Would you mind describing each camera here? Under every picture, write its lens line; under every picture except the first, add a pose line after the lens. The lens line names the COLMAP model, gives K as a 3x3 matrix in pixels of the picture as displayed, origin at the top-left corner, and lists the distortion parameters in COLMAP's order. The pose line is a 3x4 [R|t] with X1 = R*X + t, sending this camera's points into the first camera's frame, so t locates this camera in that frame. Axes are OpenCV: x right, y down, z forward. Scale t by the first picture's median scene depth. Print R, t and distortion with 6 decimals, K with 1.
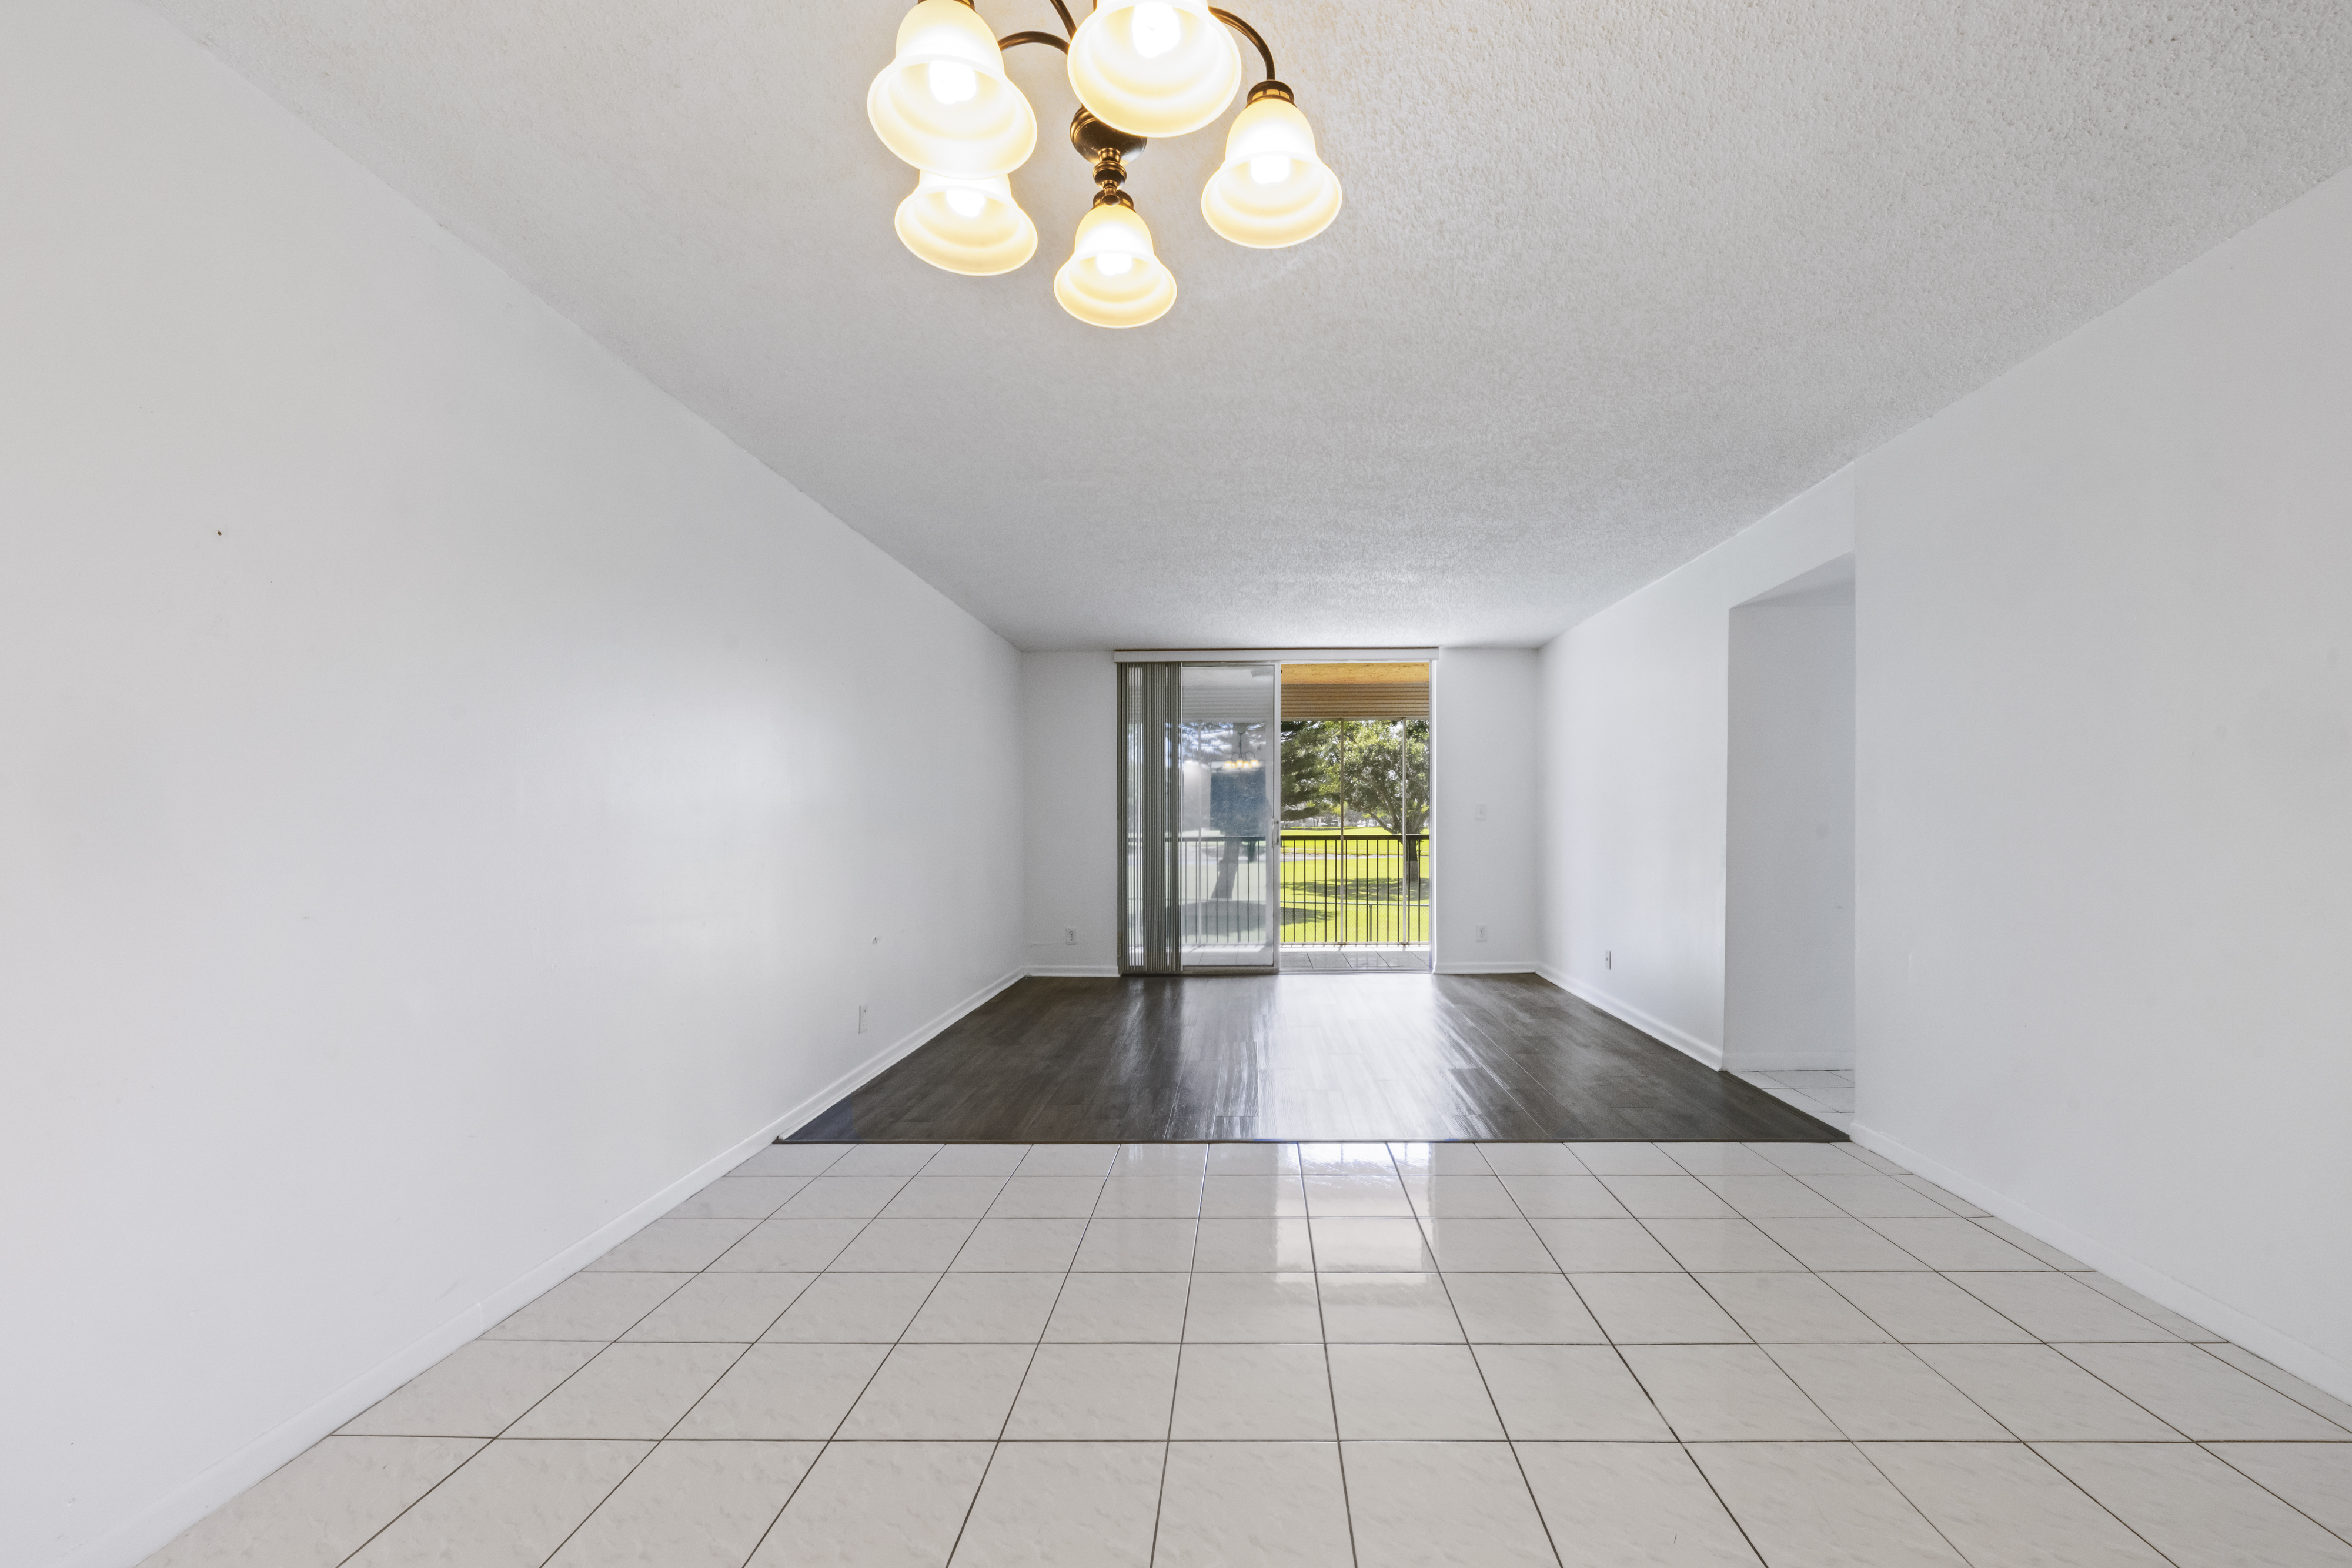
lens RADIAL K [[916.3, 0, 1221.6], [0, 916.3, 817.0], [0, 0, 1]] dist [0.000568, -0.000169]
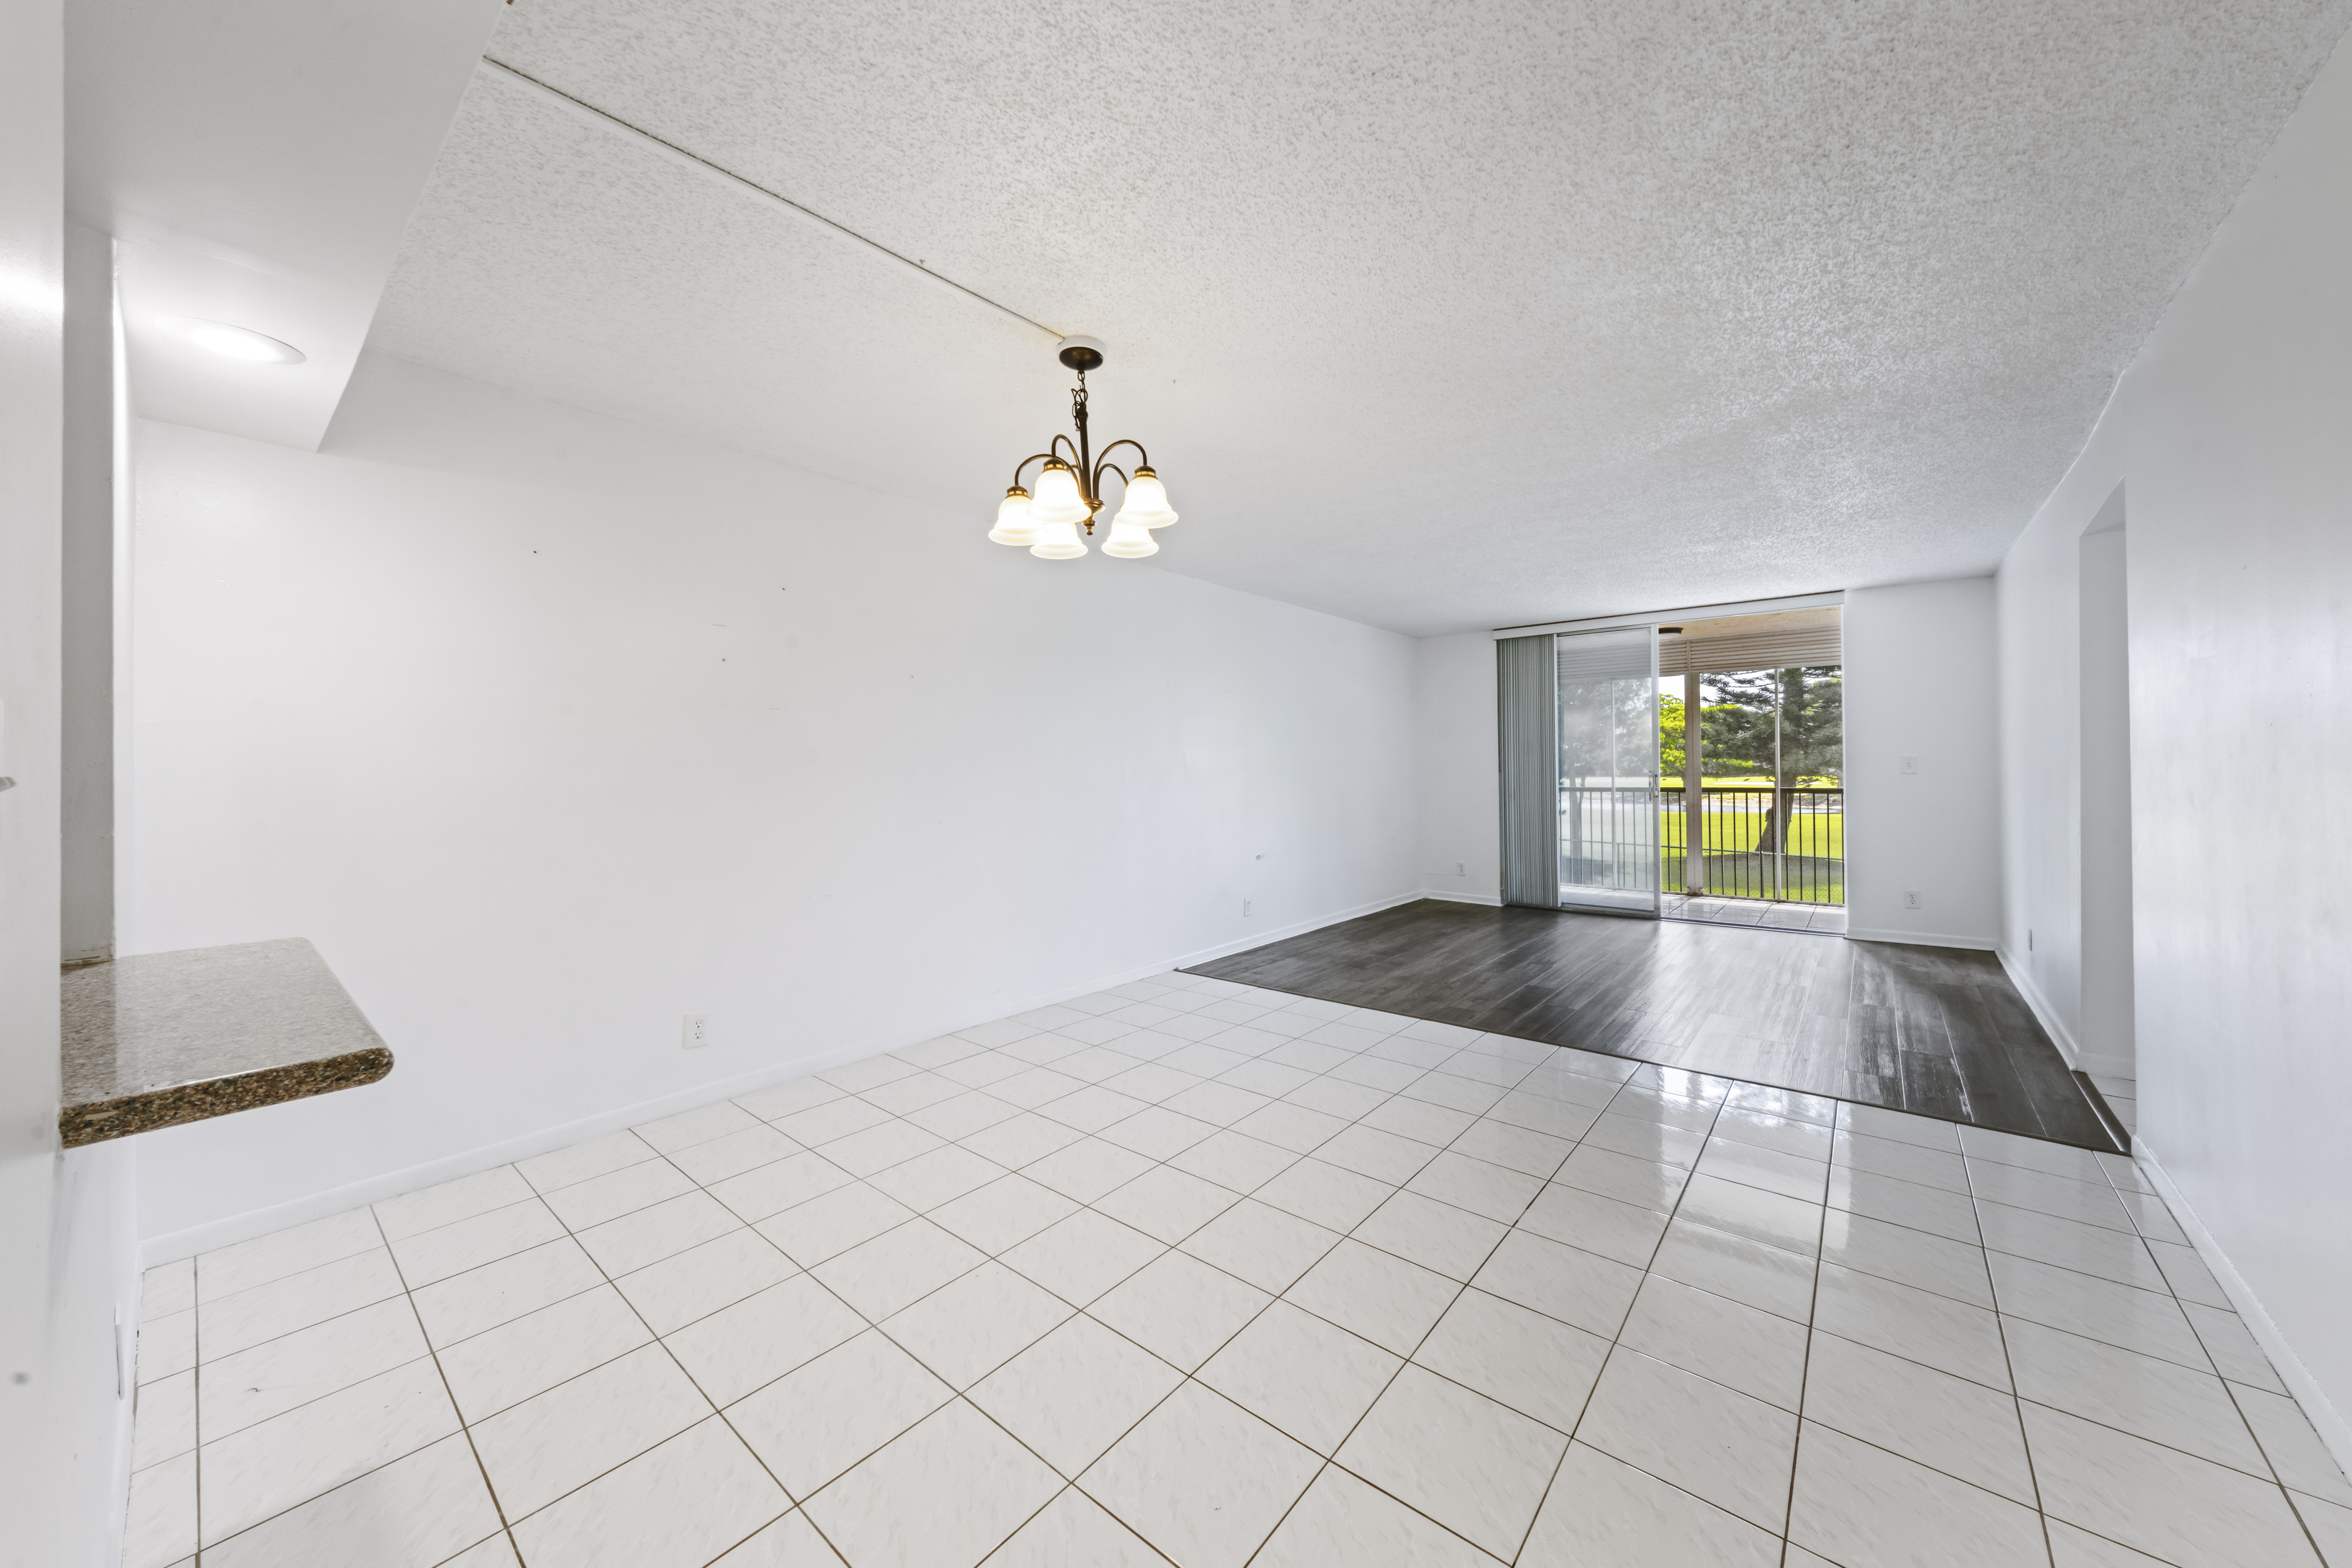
lens RADIAL K [[809.7, 0, 1169.0], [0, 809.7, 774.7], [0, 0, 1]] dist [0.000369, 0.000484]
pose [[0.775633, 0.000713, -0.631184, 0.225685], [0.009125, 0.999882, 0.012343, -0.012598], [0.631118, -0.015333, 0.775535, -0.082092]]
